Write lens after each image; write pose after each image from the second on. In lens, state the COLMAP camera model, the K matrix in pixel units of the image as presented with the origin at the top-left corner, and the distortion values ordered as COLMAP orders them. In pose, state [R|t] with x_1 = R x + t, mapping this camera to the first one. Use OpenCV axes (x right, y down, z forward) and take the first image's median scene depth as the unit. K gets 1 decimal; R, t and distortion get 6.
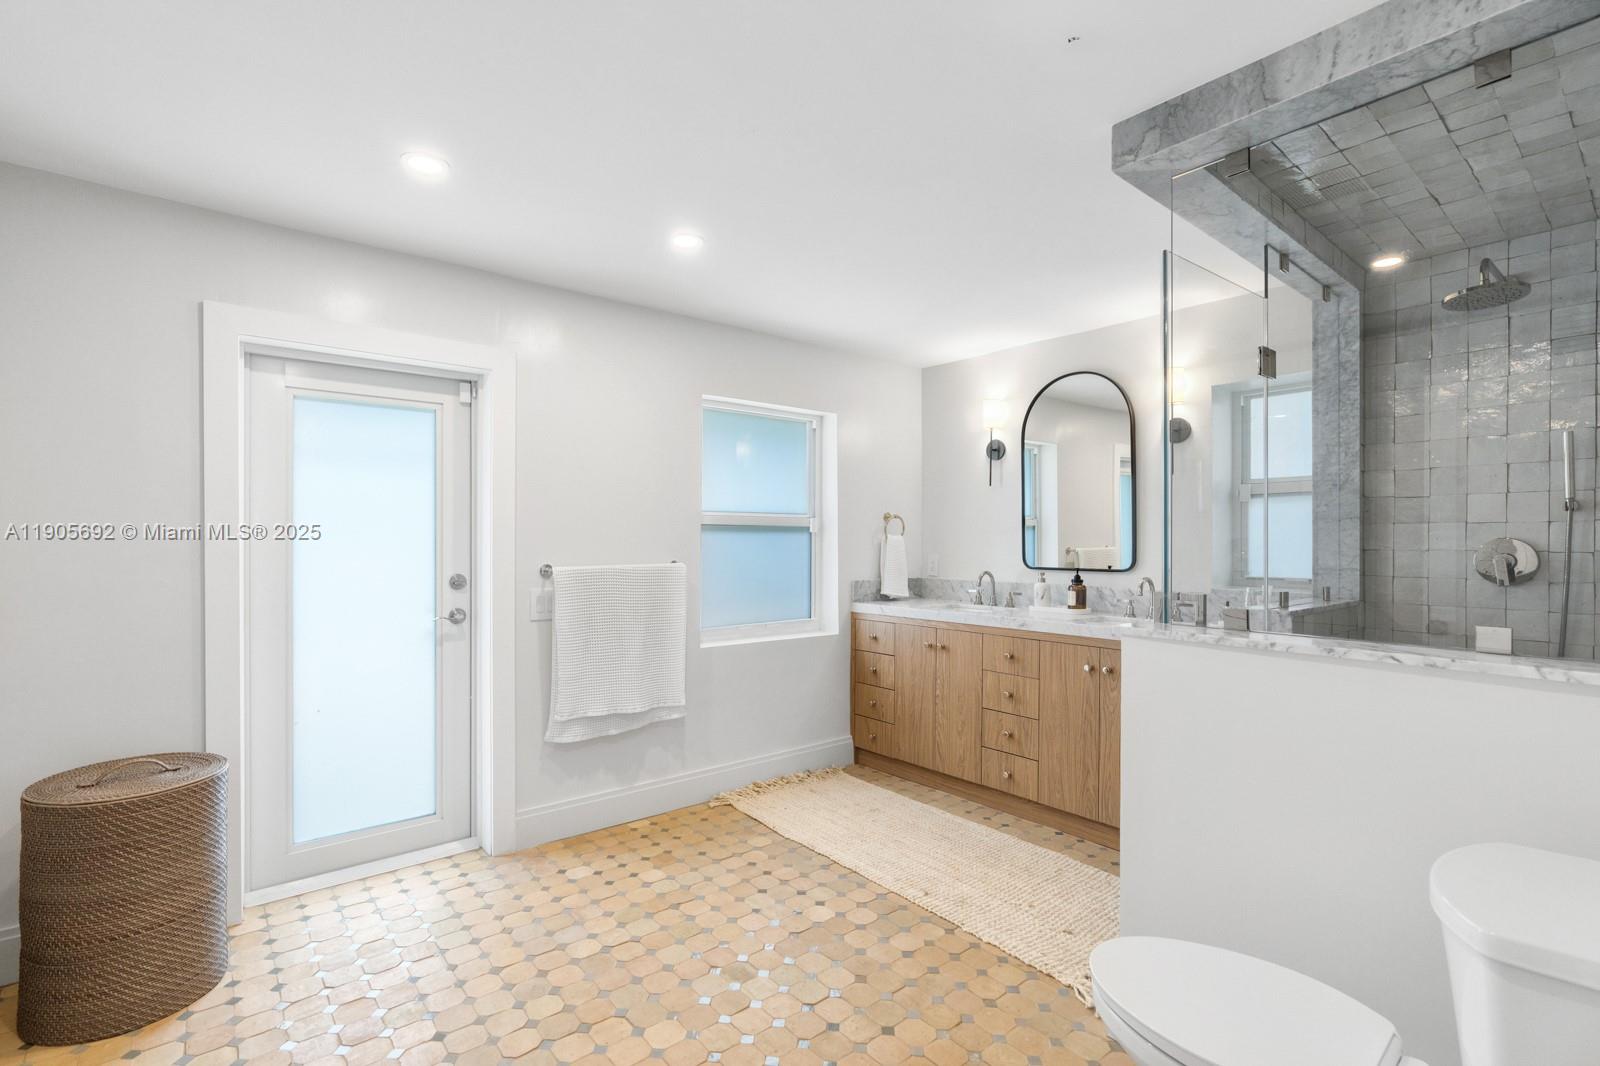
lens RADIAL K [[710.5, 0, 797.3], [0, 710.5, 535.7], [0, 0, 1]] dist [-0.002325, -0.000201]
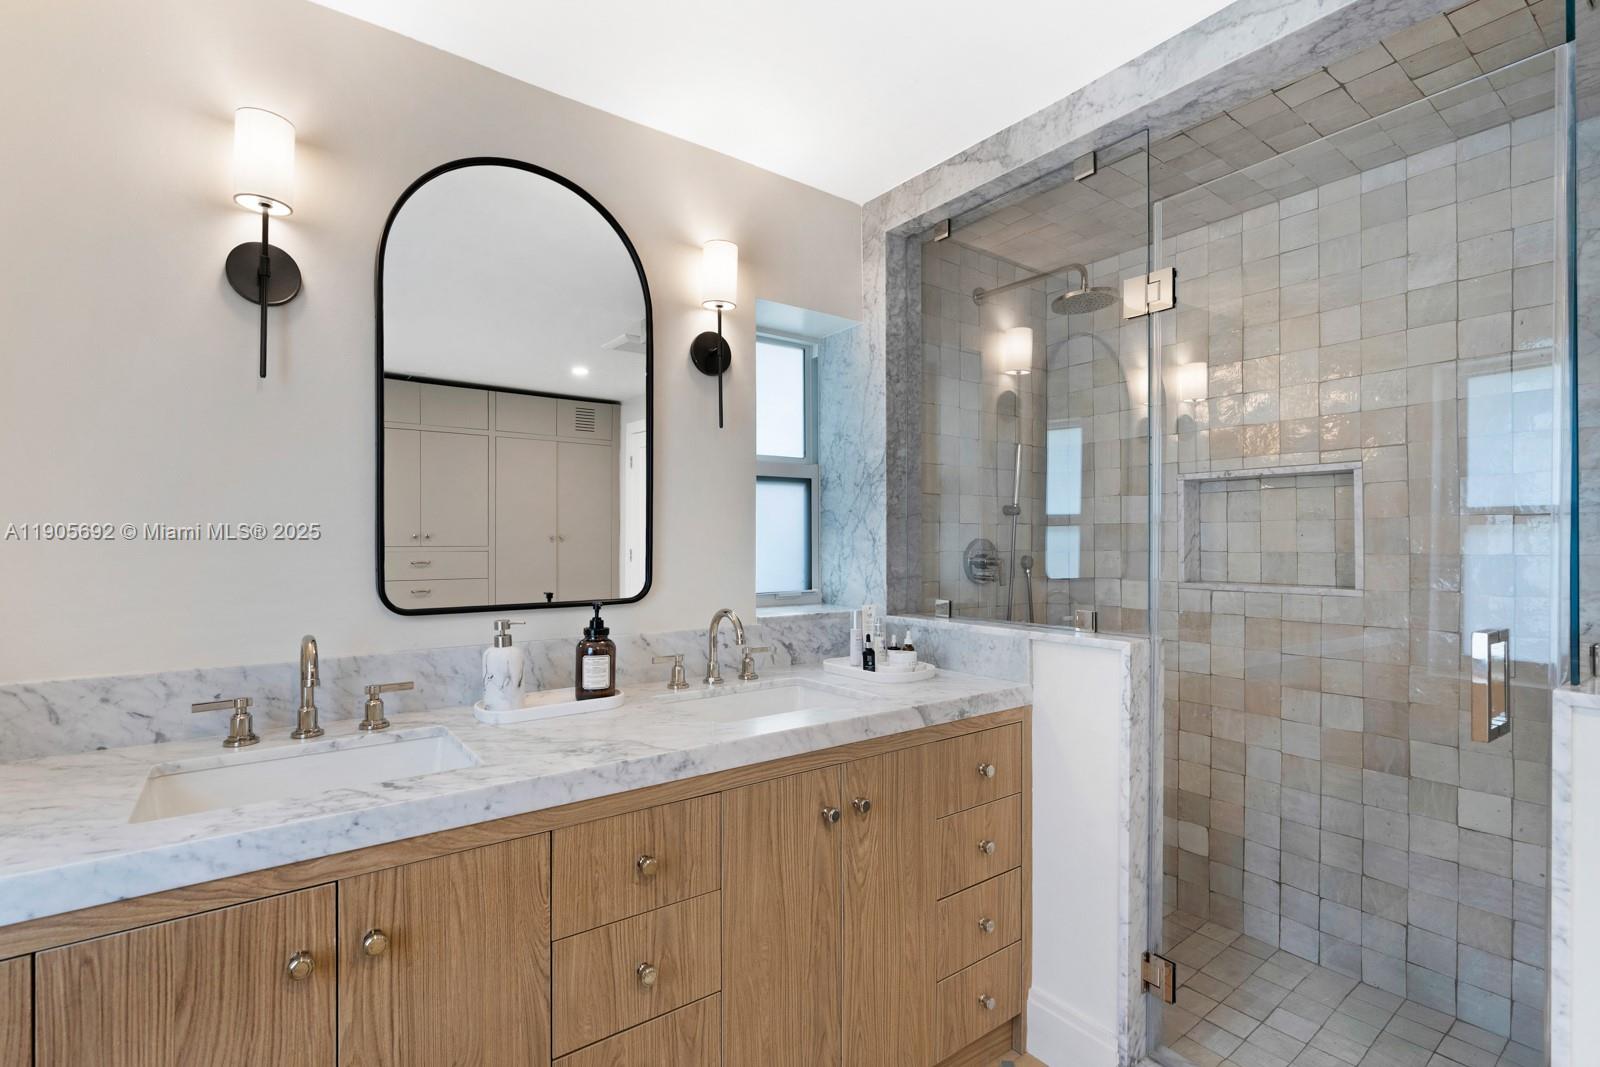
lens RADIAL K [[739.1, 0, 794.5], [0, 739.1, 538.9], [0, 0, 1]] dist [-0.001255, -0.000108]
pose [[0.052941, 0.005152, 0.998584, -0.065346], [-0.005796, 0.999971, -0.004852, 0.006636], [-0.998581, -0.005531, 0.052970, 0.846099]]
